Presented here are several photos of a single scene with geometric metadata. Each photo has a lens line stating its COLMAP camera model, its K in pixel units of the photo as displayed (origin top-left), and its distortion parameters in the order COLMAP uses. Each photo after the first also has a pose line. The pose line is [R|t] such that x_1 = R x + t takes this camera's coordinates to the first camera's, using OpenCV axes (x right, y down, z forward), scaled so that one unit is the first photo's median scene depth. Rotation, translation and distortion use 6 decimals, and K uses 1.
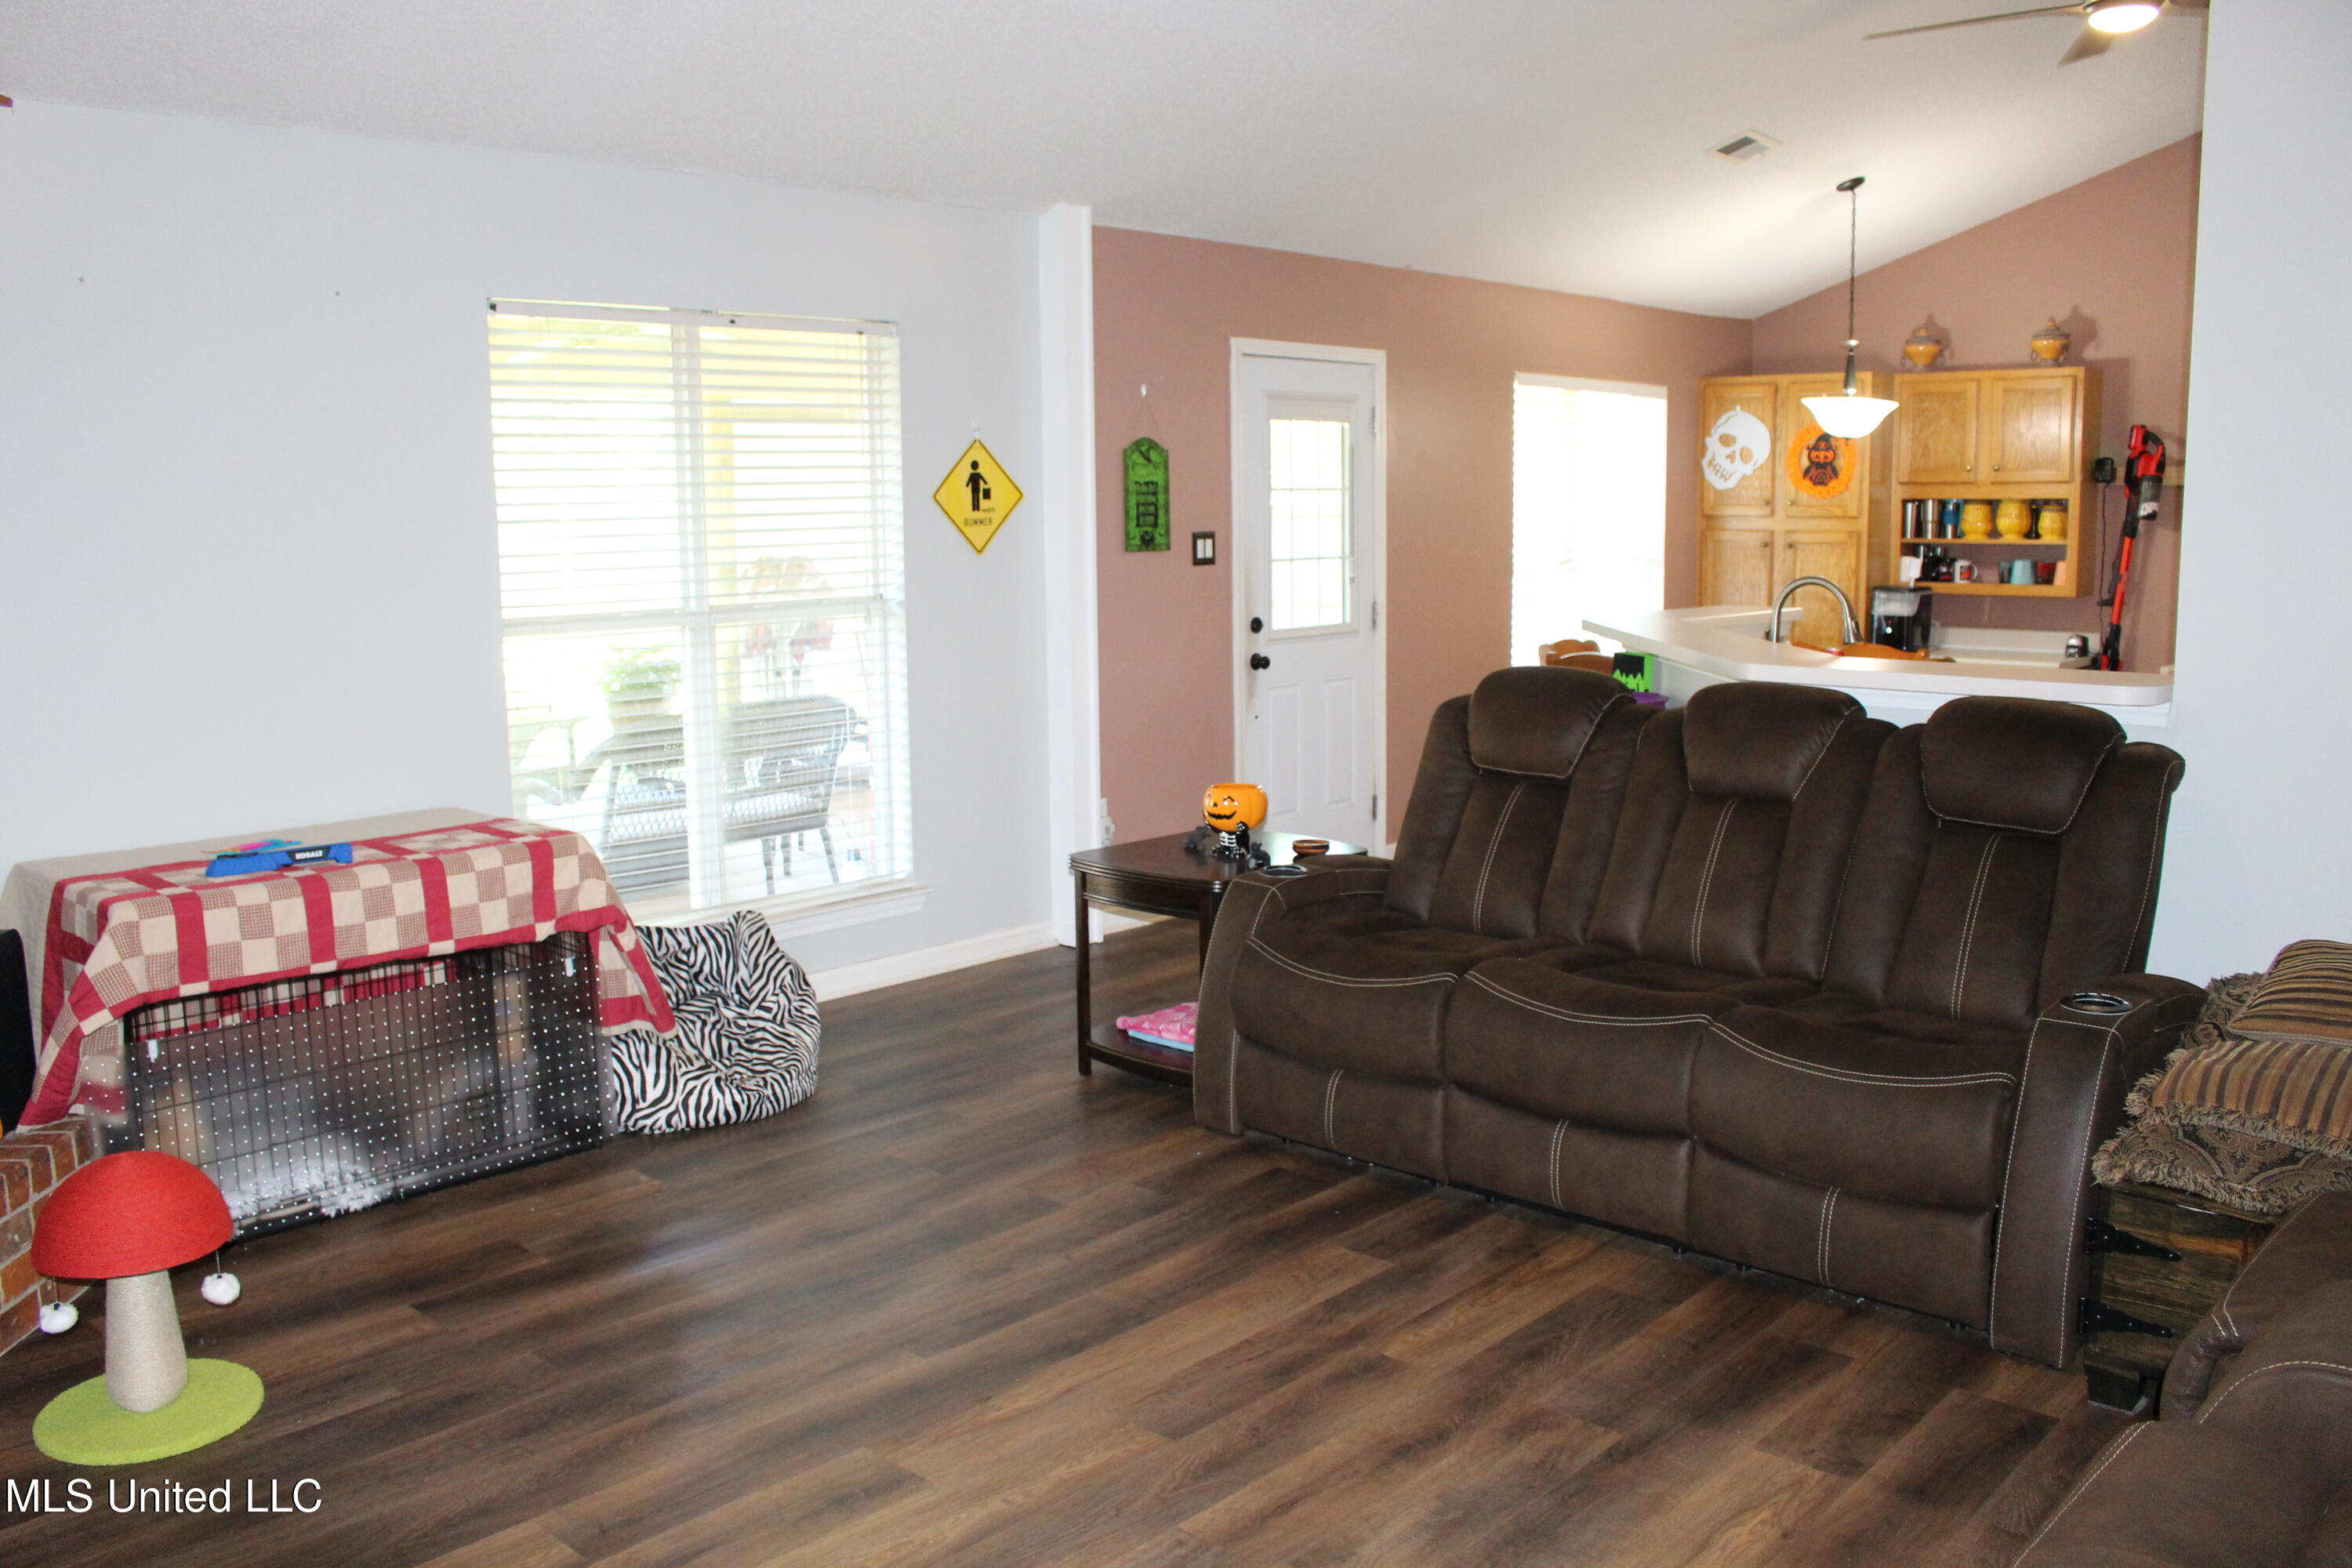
lens RADIAL K [[1955.4, 0, 1147.1], [0, 1955.4, 777.7], [0, 0, 1]] dist [-0.155682, 0.130877]
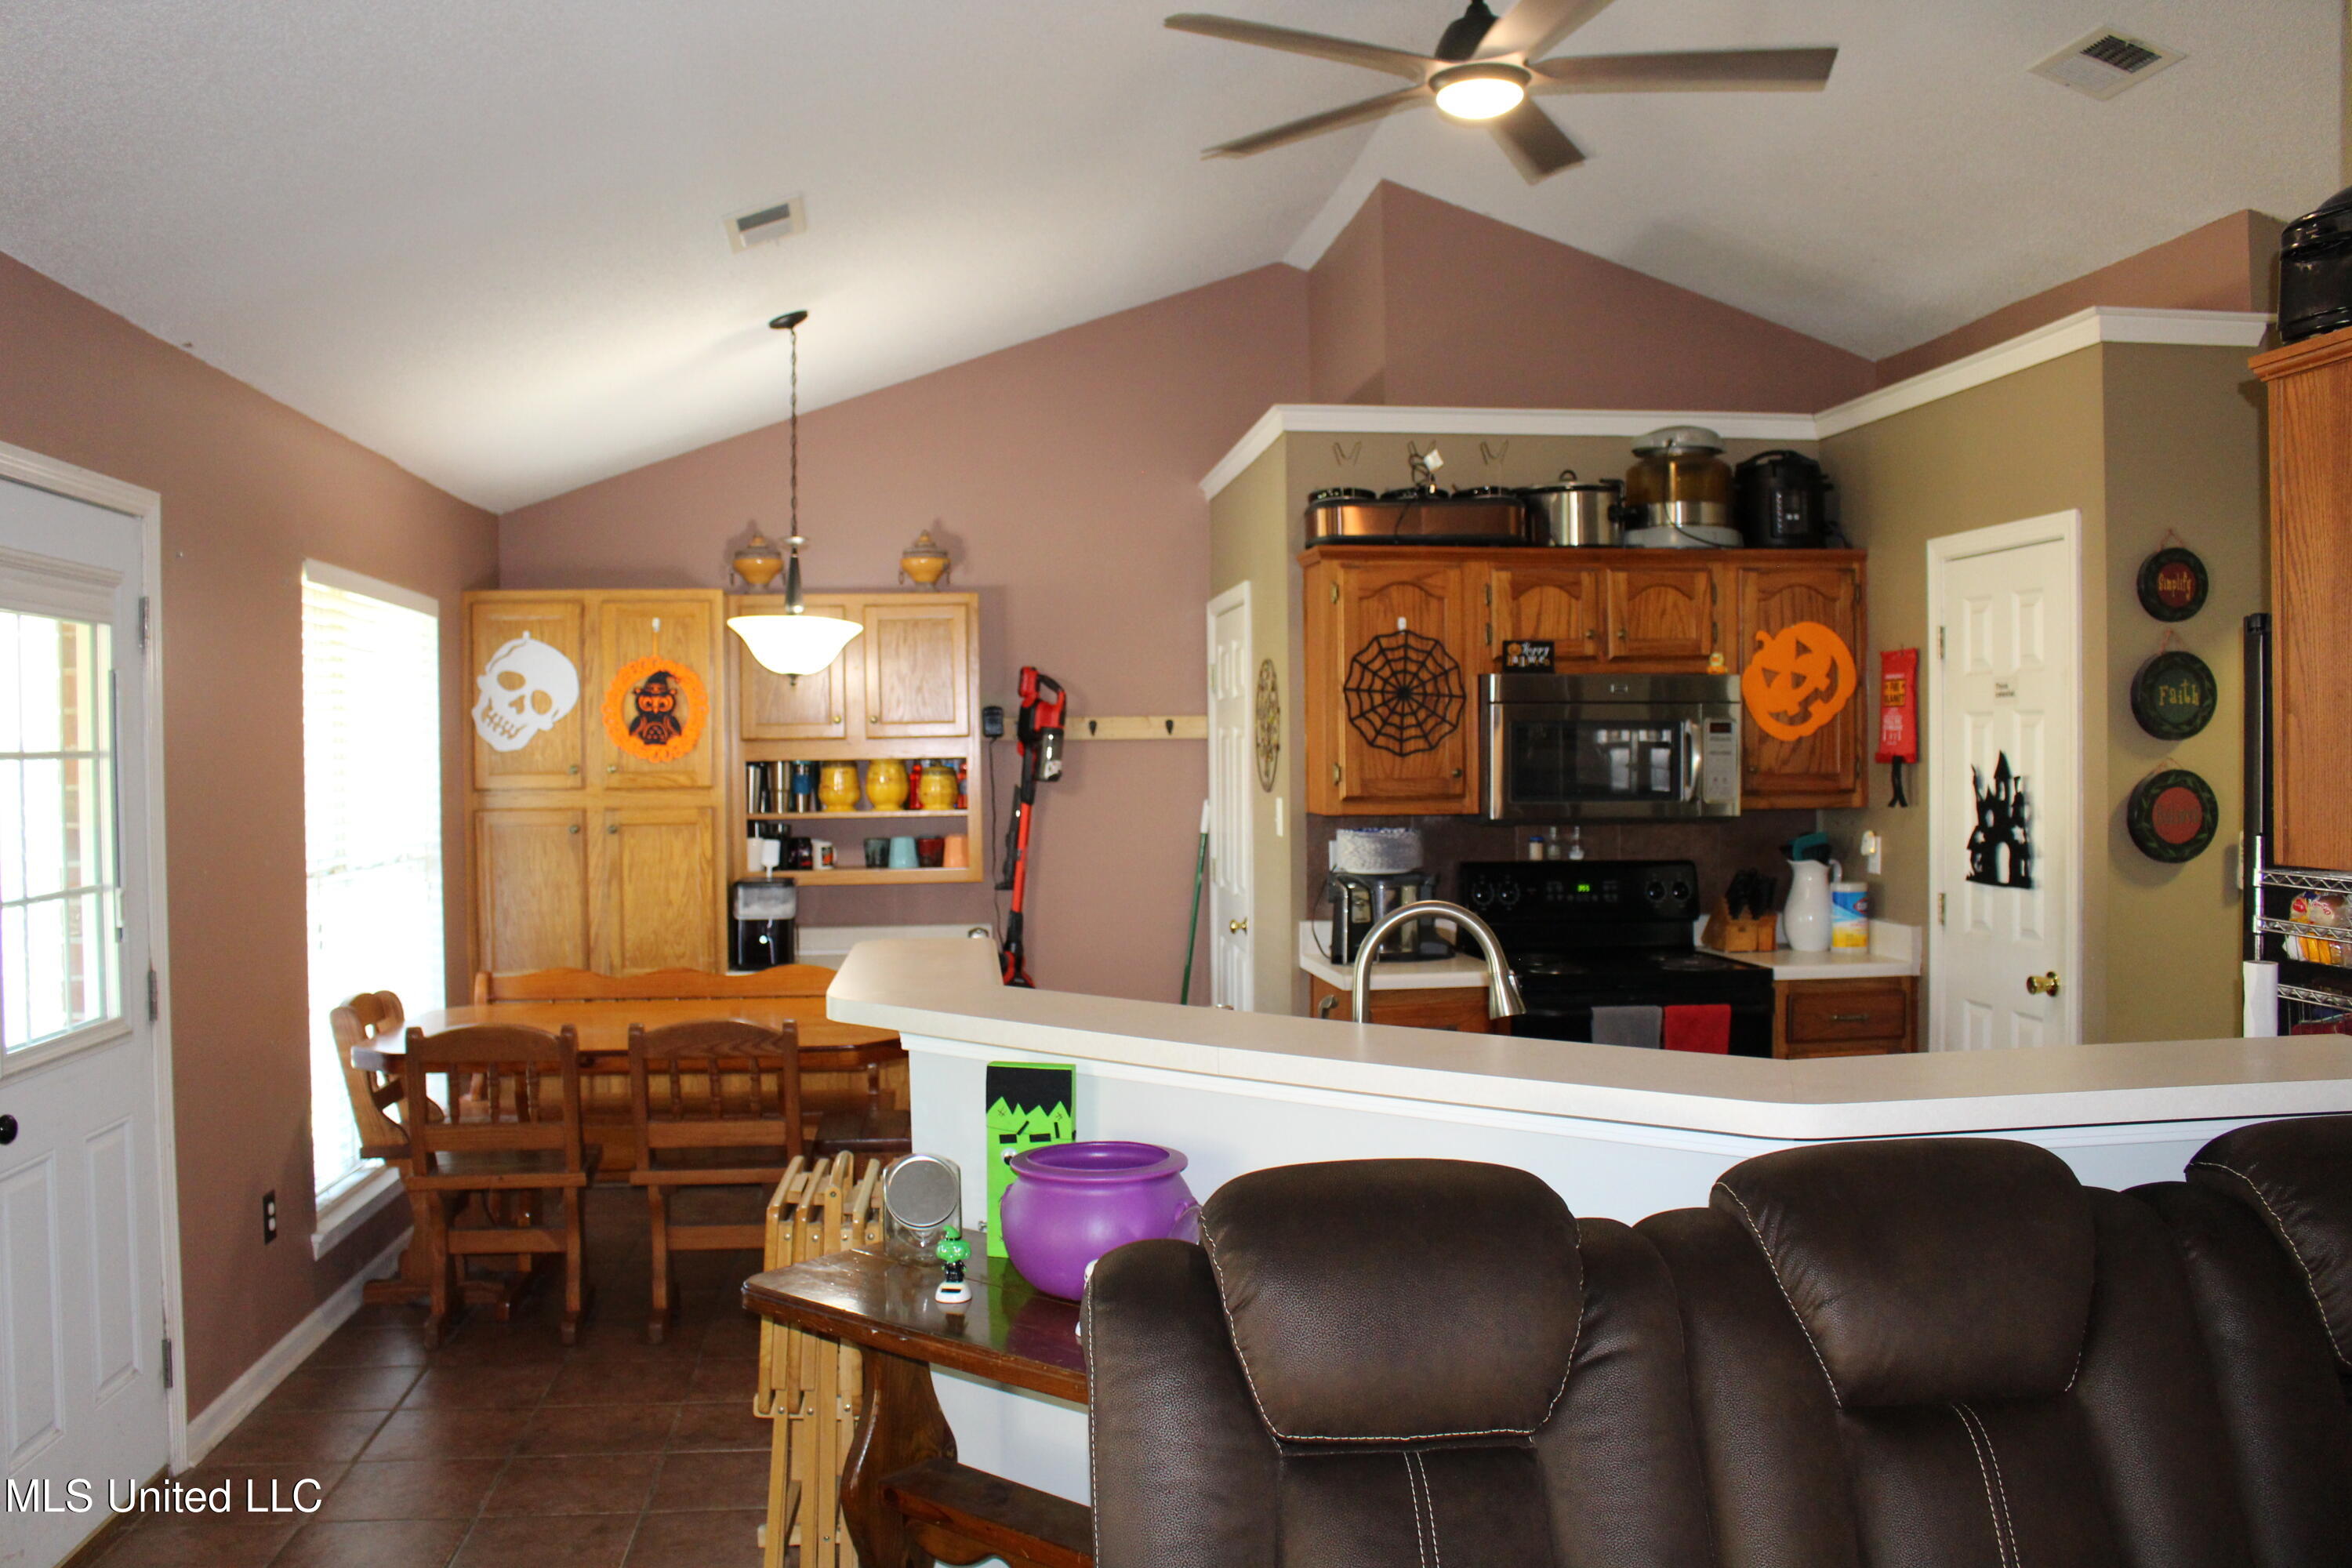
lens RADIAL K [[1955.4, 0, 1147.1], [0, 1955.4, 777.7], [0, 0, 1]] dist [-0.155682, 0.130877]
pose [[0.652899, -0.008131, 0.757402, -0.106222], [0.111425, 0.990095, -0.085422, -0.079475], [-0.749205, 0.140166, 0.647338, 0.543652]]
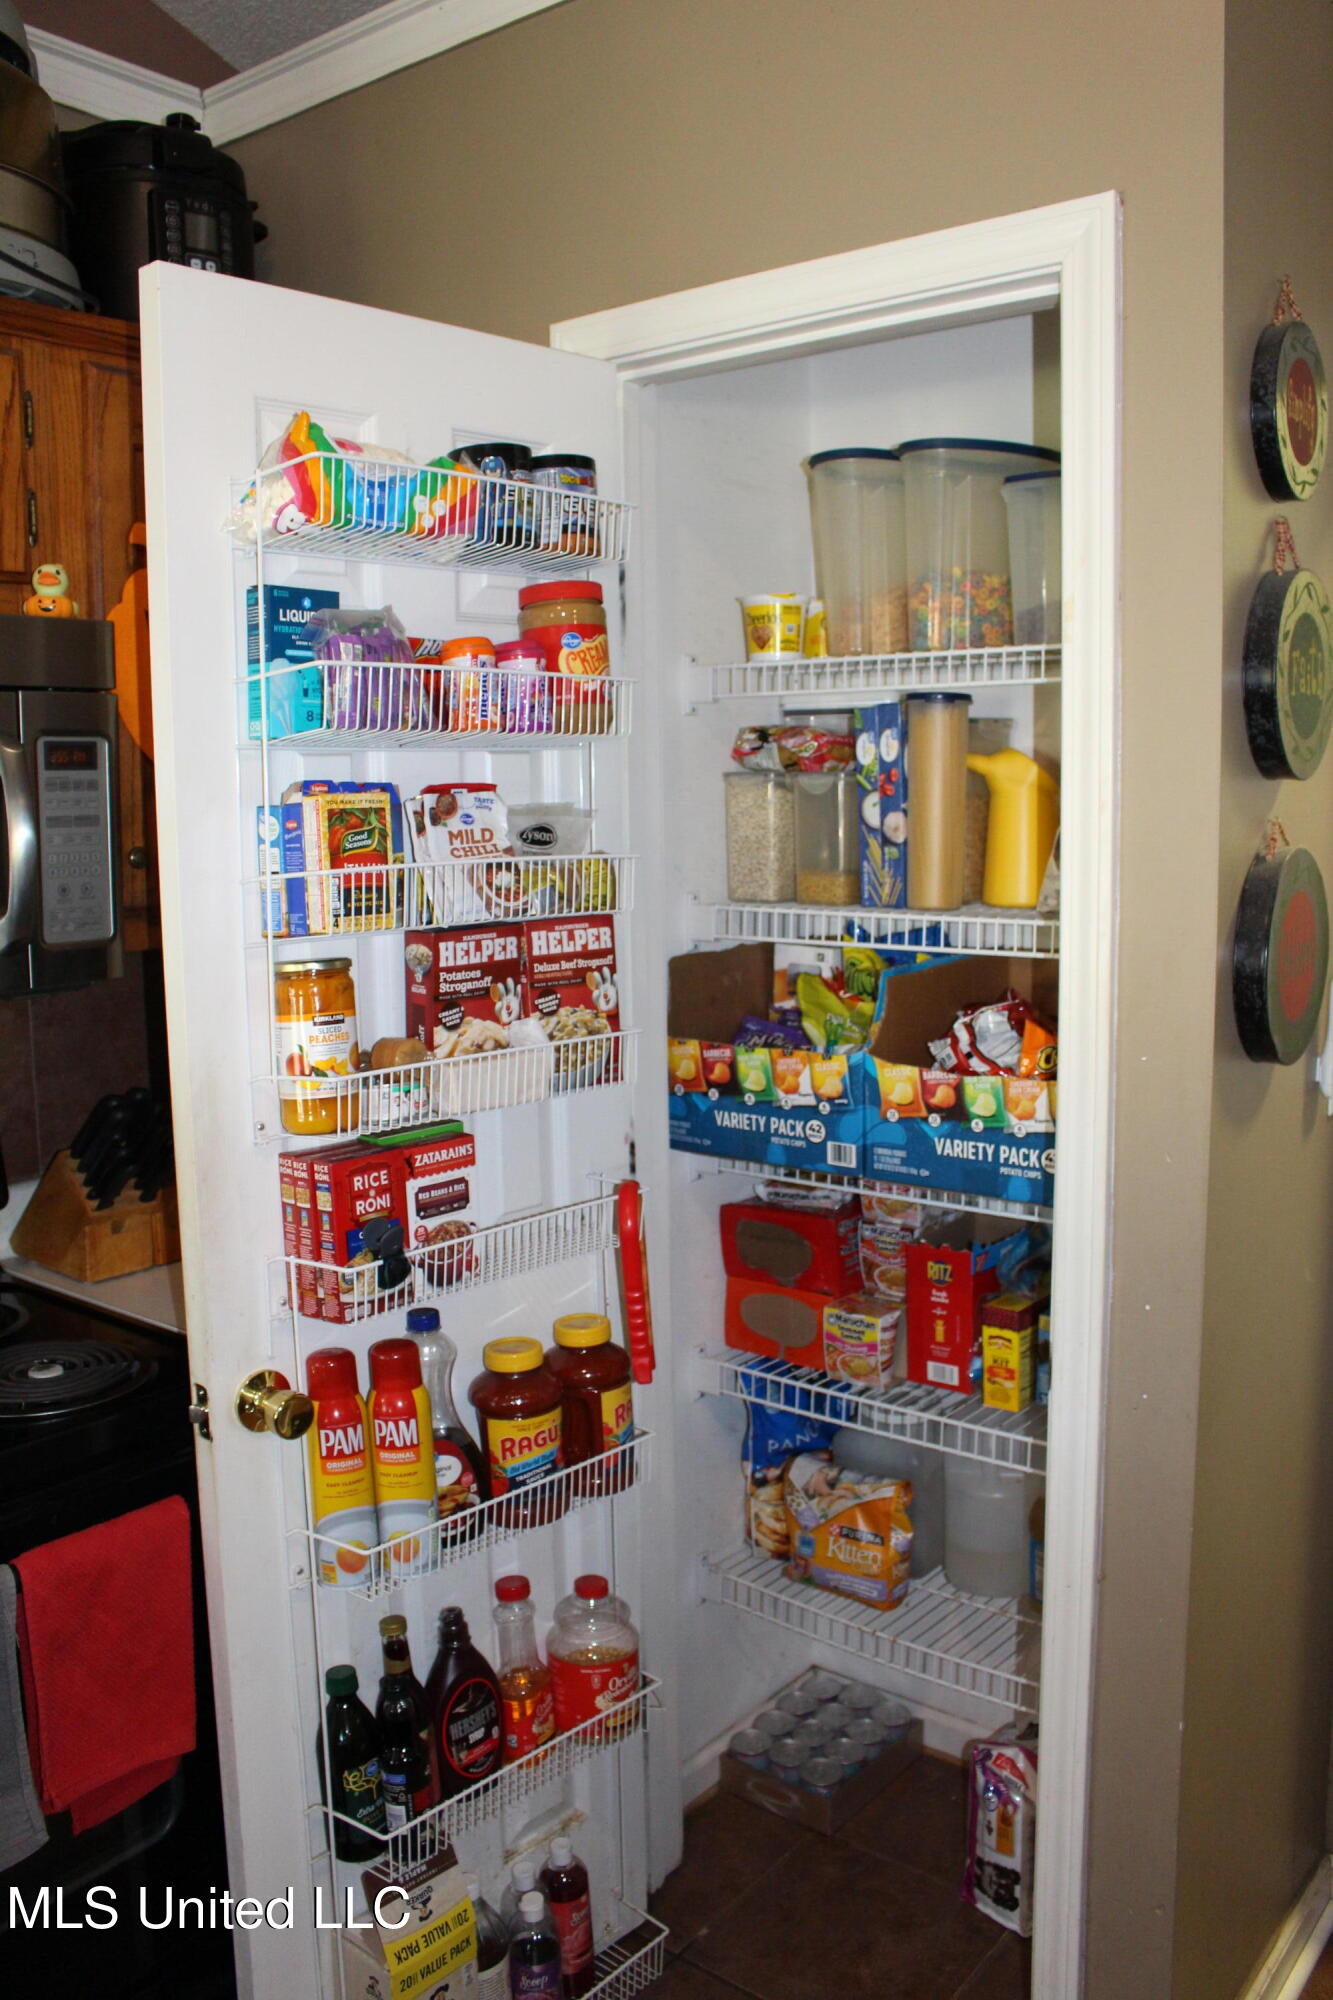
lens RADIAL K [[1662.7, 0, 662.8], [0, 1662.7, 969.3], [0, 0, 1]] dist [-0.155682, 0.130877]
pose [[-0.071229, -0.103586, 0.992067, 0.401382], [0.158397, 0.980798, 0.113782, -0.124325], [-0.984803, 0.165245, -0.053454, 0.815141]]
